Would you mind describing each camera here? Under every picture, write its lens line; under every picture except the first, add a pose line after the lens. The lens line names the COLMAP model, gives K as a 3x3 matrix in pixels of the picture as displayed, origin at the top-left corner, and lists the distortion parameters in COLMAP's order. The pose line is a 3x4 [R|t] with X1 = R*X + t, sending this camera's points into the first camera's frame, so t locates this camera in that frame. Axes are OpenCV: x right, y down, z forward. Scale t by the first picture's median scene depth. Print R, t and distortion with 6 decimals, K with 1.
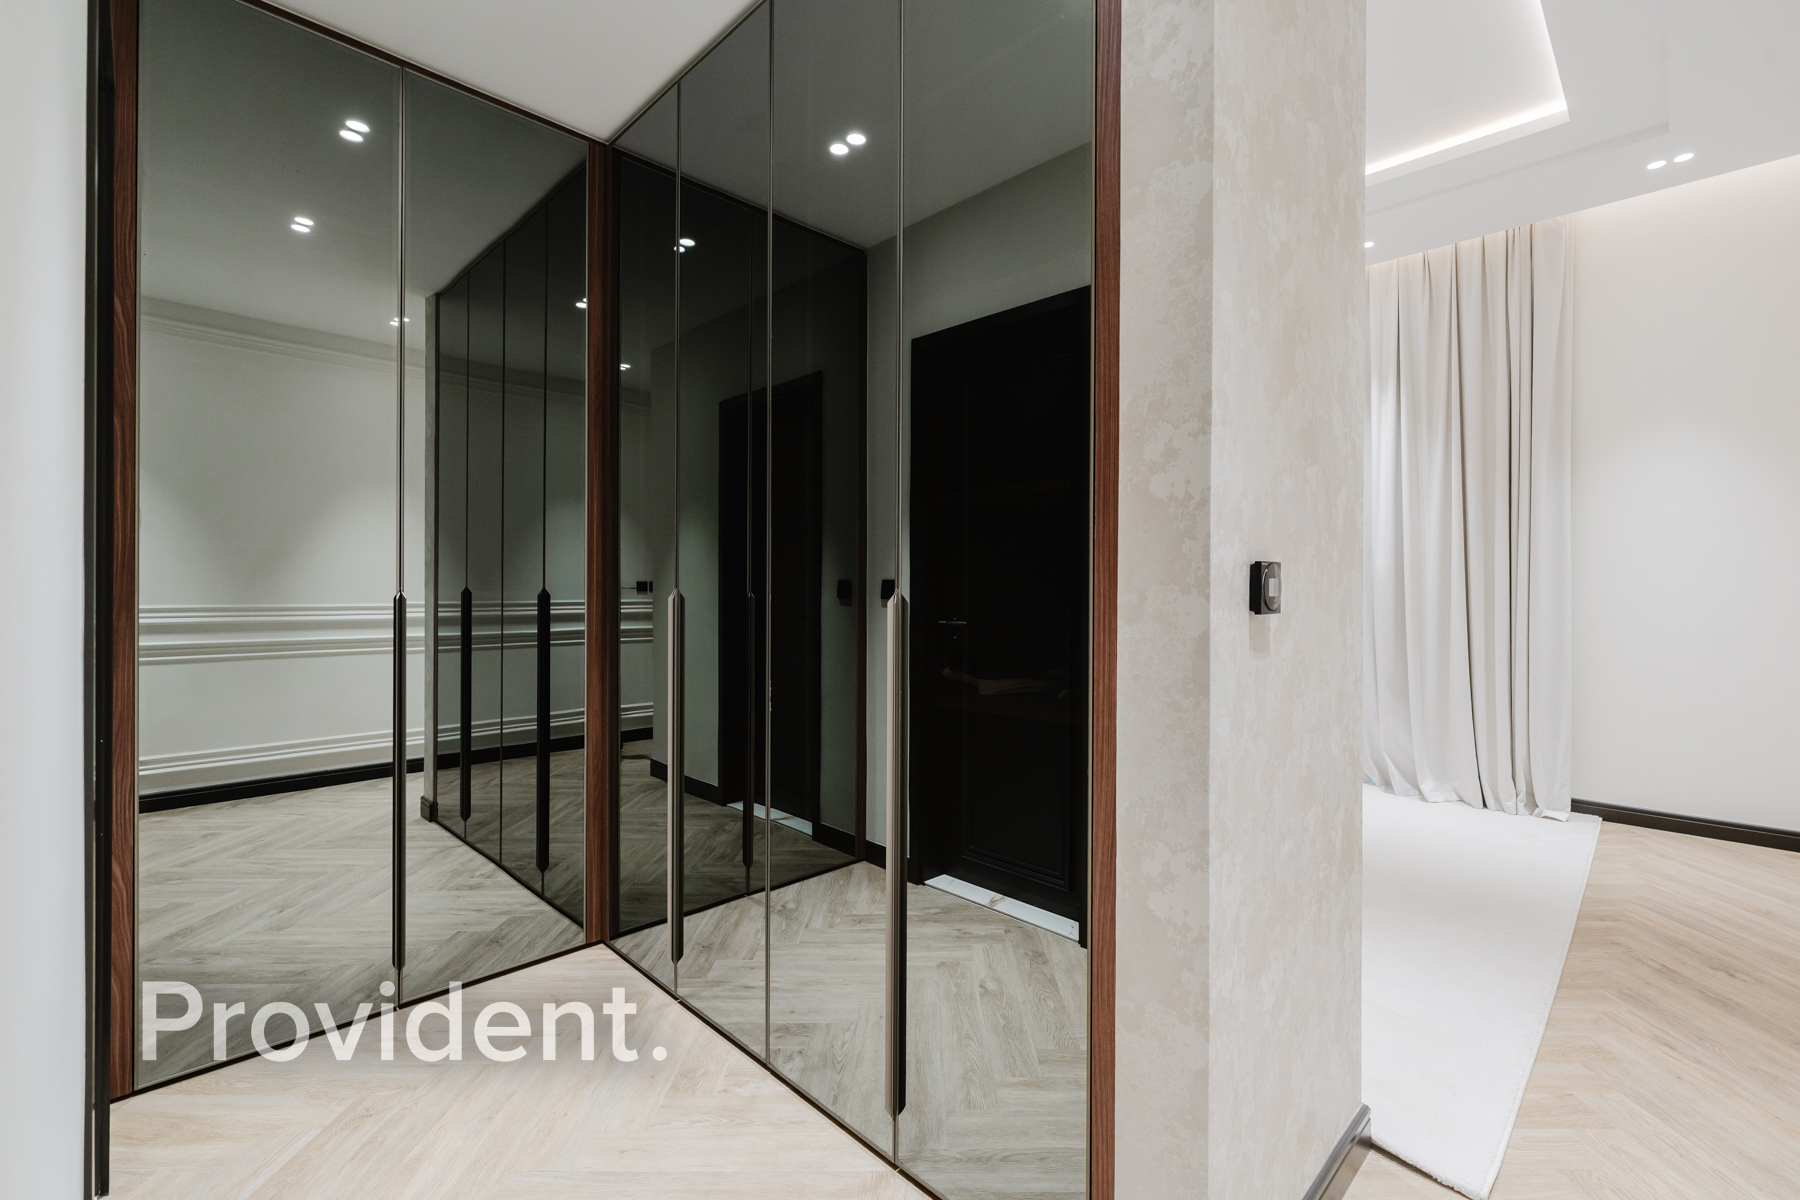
lens RADIAL K [[772.9, 0, 900.0], [0, 772.9, 600.0], [0, 0, 1]] dist [-0.002943, -0.000662]
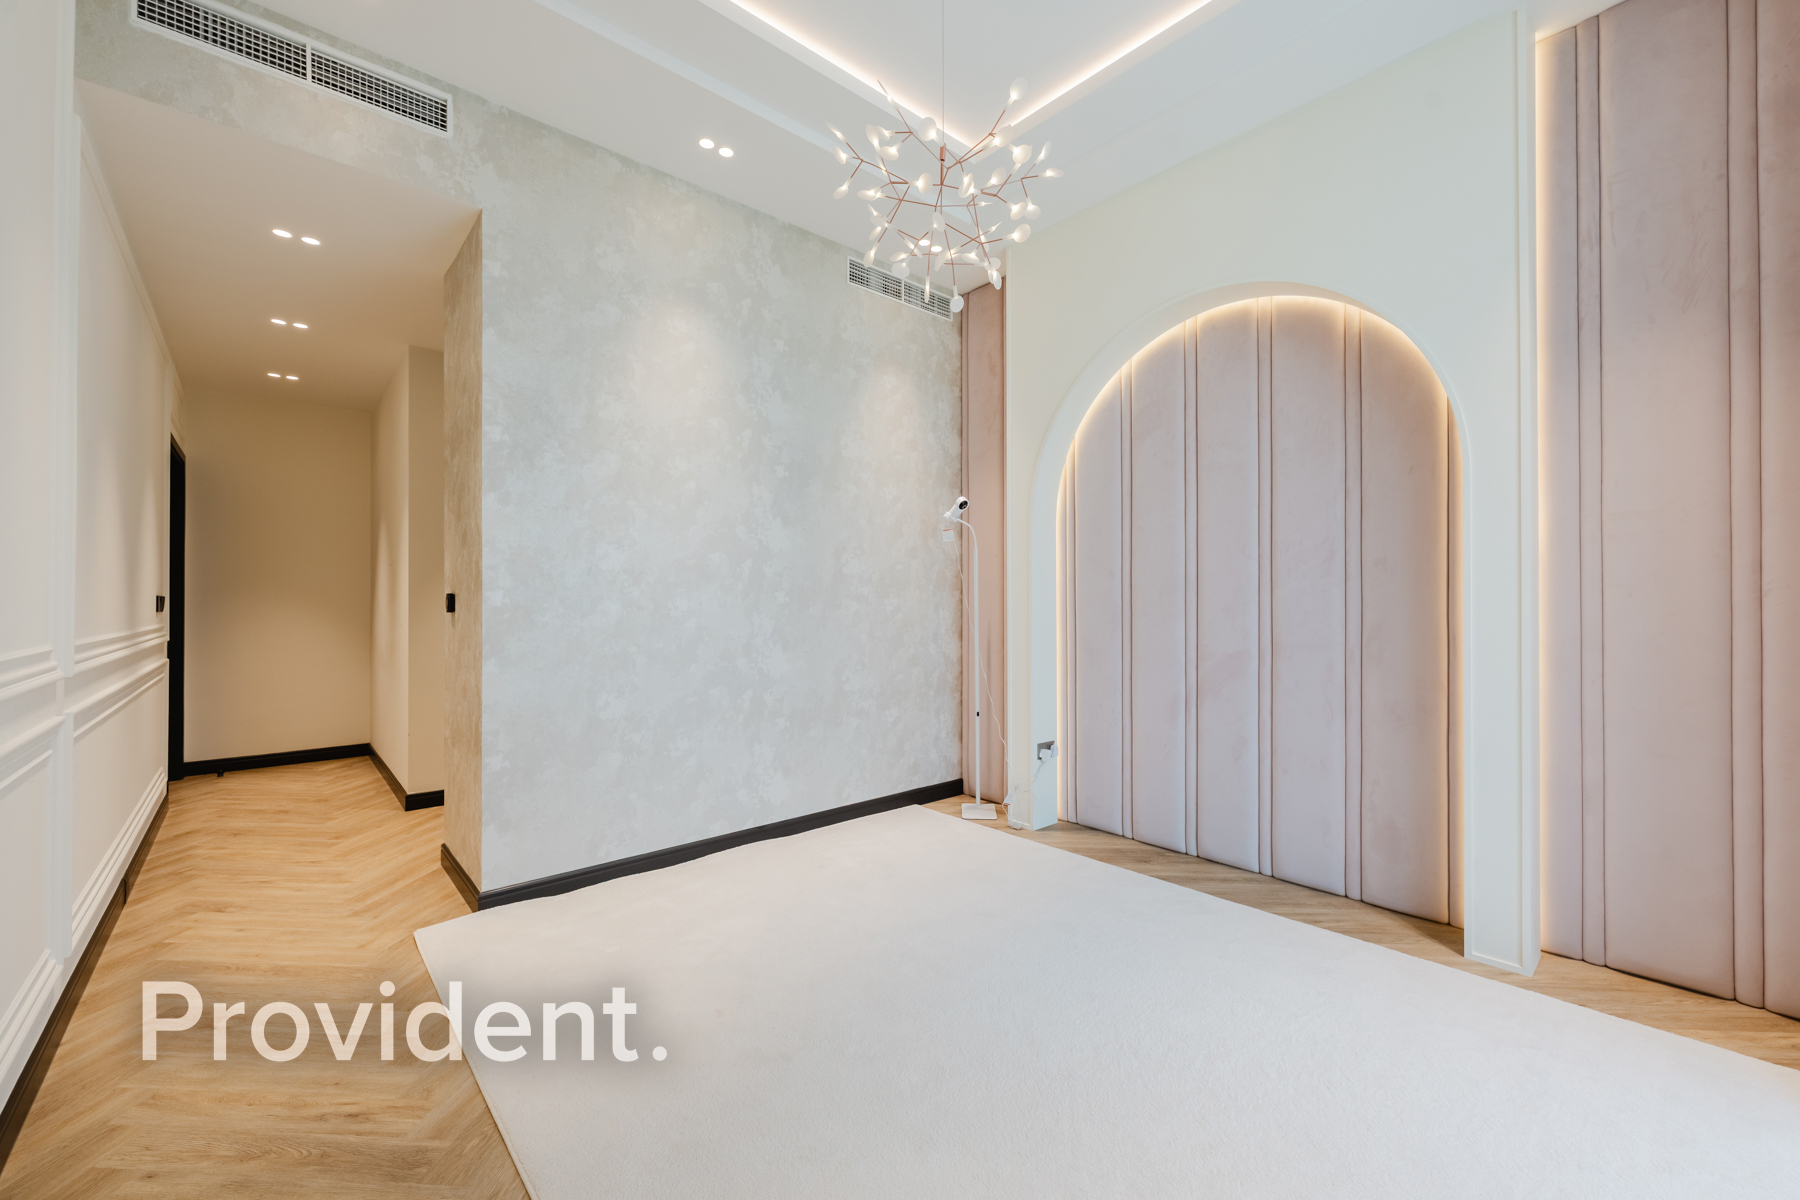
lens RADIAL K [[706.7, 0, 896.8], [0, 706.7, 599.3], [0, 0, 1]] dist [-0.001867, -0.000442]
pose [[-0.045097, -0.007126, -0.998957, 0.915709], [-0.010433, 0.999923, -0.006662, -0.008663], [0.998928, 0.010121, -0.045168, 0.848753]]
